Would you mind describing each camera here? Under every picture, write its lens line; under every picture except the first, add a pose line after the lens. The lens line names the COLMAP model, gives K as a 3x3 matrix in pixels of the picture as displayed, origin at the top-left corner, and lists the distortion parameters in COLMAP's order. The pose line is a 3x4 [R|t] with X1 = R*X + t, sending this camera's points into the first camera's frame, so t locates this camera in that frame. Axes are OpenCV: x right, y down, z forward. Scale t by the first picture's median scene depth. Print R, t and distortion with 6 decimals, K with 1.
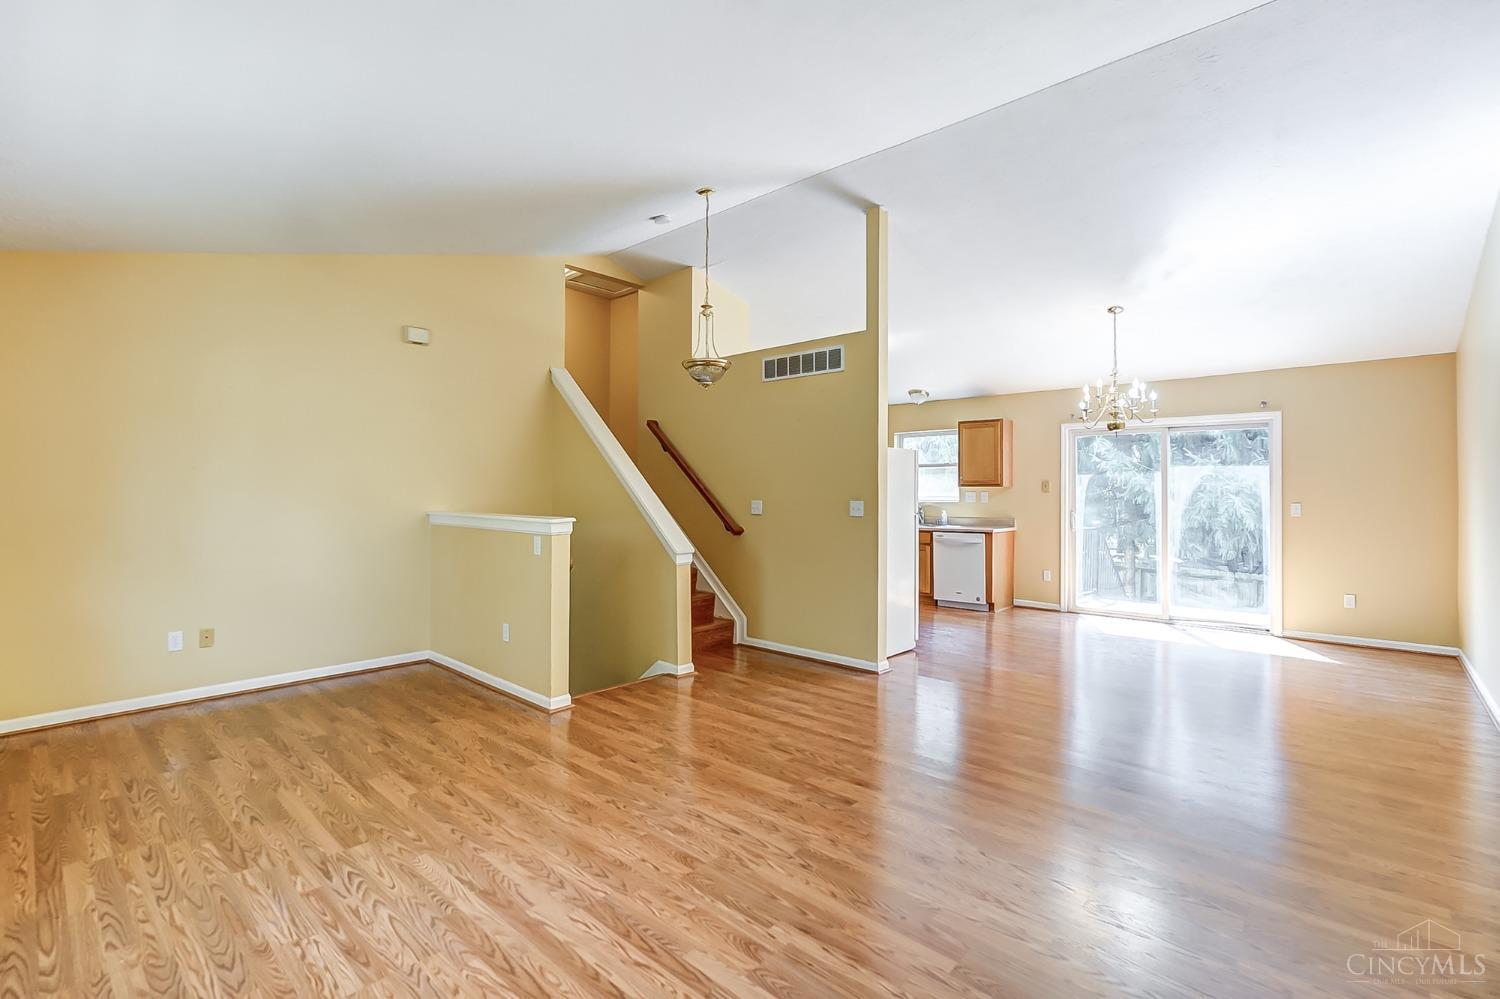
lens RADIAL K [[678.6, 0, 748.4], [0, 678.6, 486.5], [0, 0, 1]] dist [-0.014553, 0.008165]
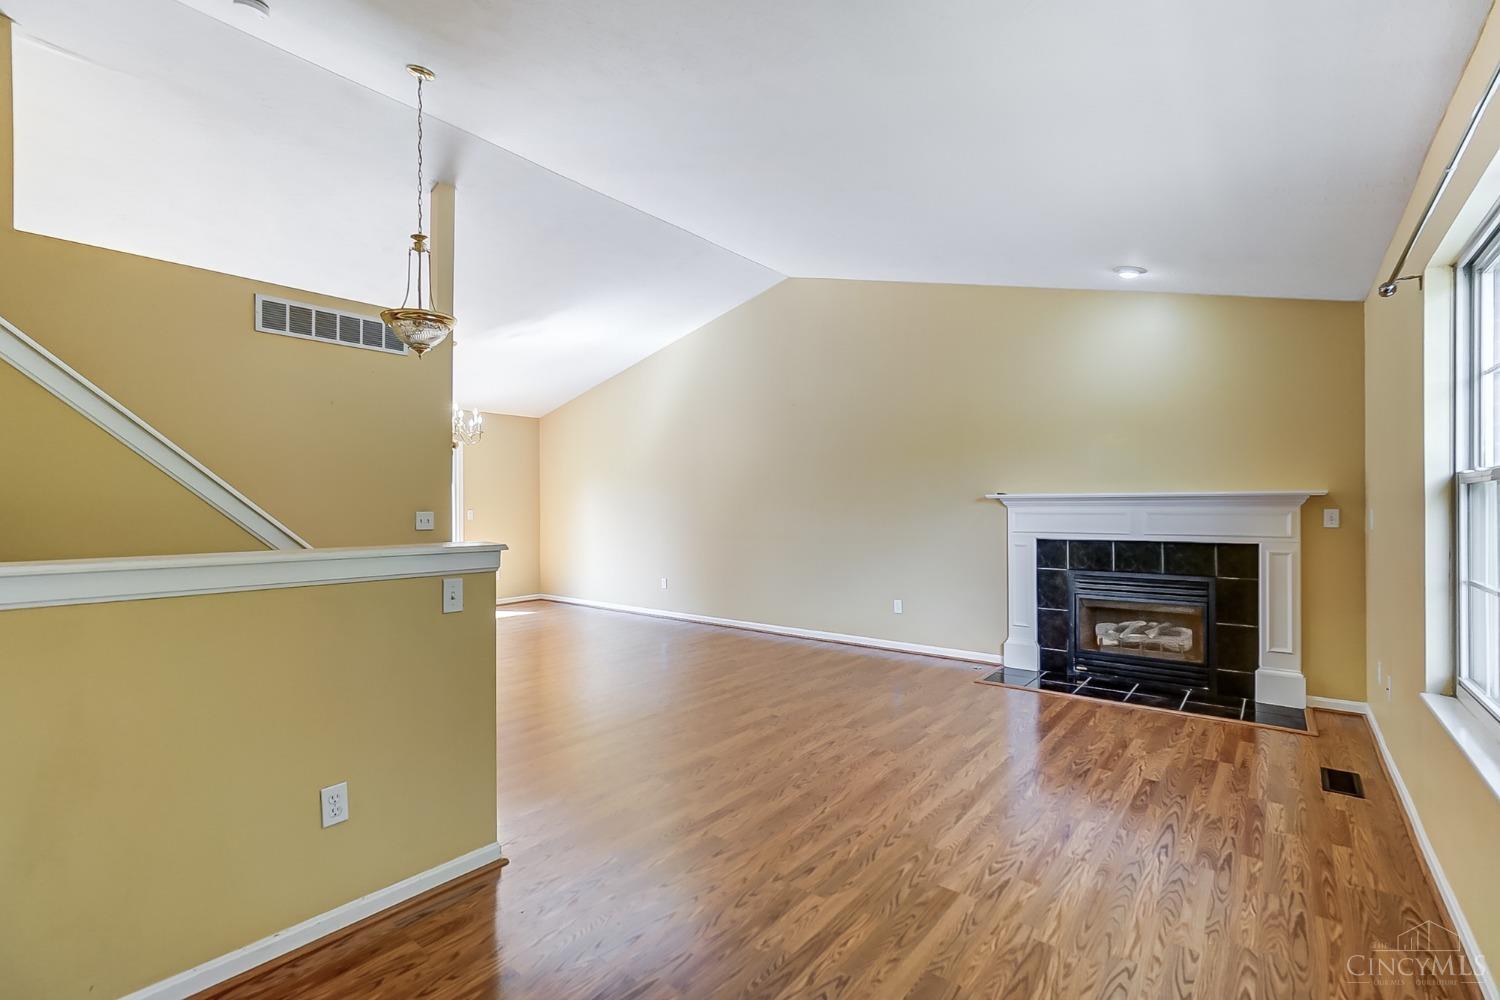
lens RADIAL K [[678.6, 0, 722.5], [0, 678.6, 504.2], [0, 0, 1]] dist [-0.014553, 0.008165]
pose [[-0.049967, -0.000455, 0.998751, -1.486565], [-0.008136, 0.999967, 0.000048, 0.016982], [-0.998718, -0.008123, -0.049969, 1.367140]]
